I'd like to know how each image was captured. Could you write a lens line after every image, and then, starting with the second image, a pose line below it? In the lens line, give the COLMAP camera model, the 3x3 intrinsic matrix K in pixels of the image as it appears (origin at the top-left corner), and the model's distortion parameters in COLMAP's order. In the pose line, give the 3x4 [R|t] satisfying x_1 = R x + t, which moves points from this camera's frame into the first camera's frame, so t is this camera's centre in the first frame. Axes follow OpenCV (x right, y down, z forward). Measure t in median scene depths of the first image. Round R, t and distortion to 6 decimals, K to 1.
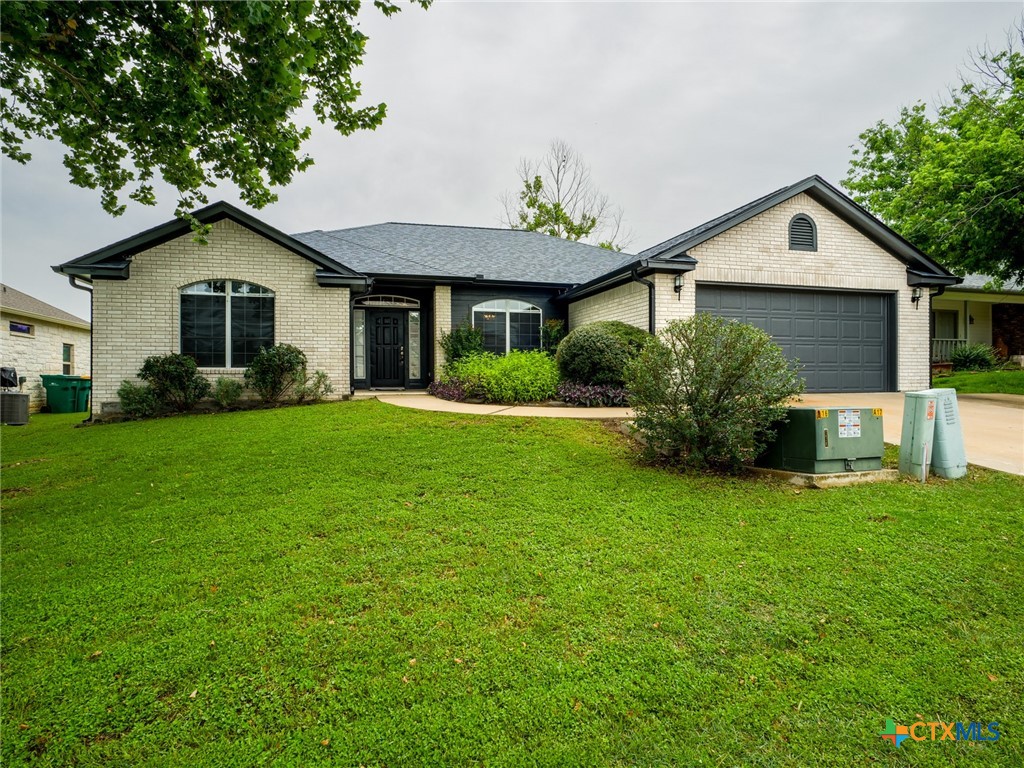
lens RADIAL K [[557.2, 0, 510.9], [0, 557.2, 383.9], [0, 0, 1]] dist [-0.018438, 0.003482]
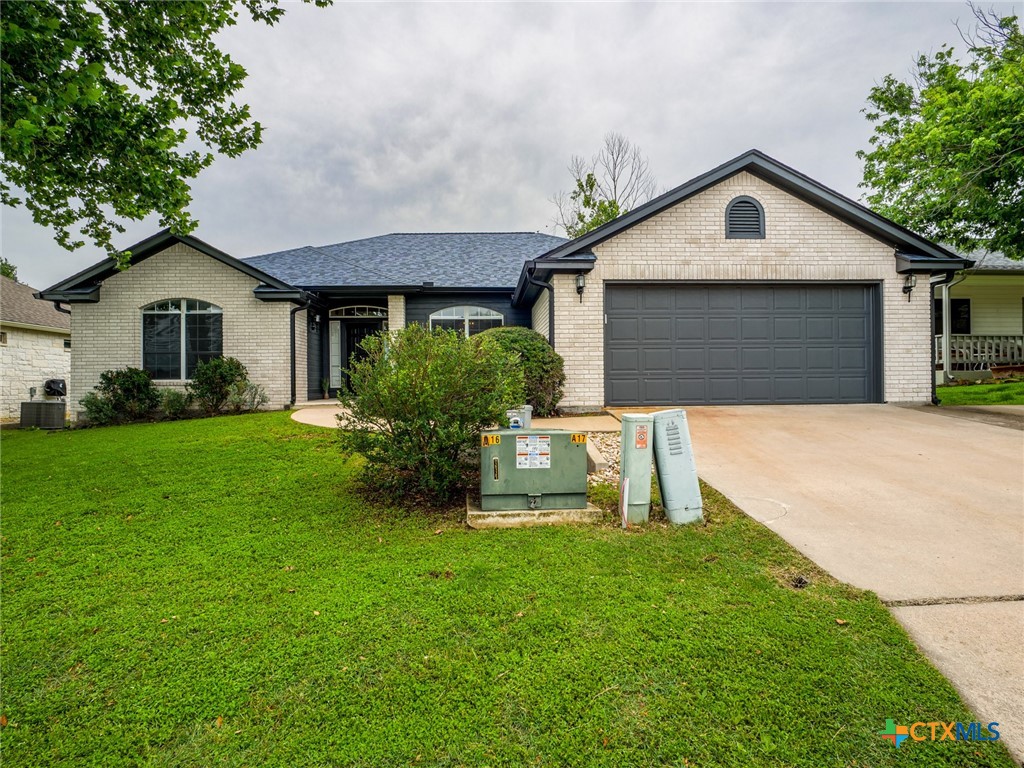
lens RADIAL K [[557.2, 0, 510.7], [0, 557.2, 385.3], [0, 0, 1]] dist [-0.018438, 0.003482]
pose [[0.976007, -0.004908, -0.217683, 0.355650], [0.004377, 0.999986, -0.002923, -0.012381], [0.217694, 0.001900, 0.976015, 0.081030]]
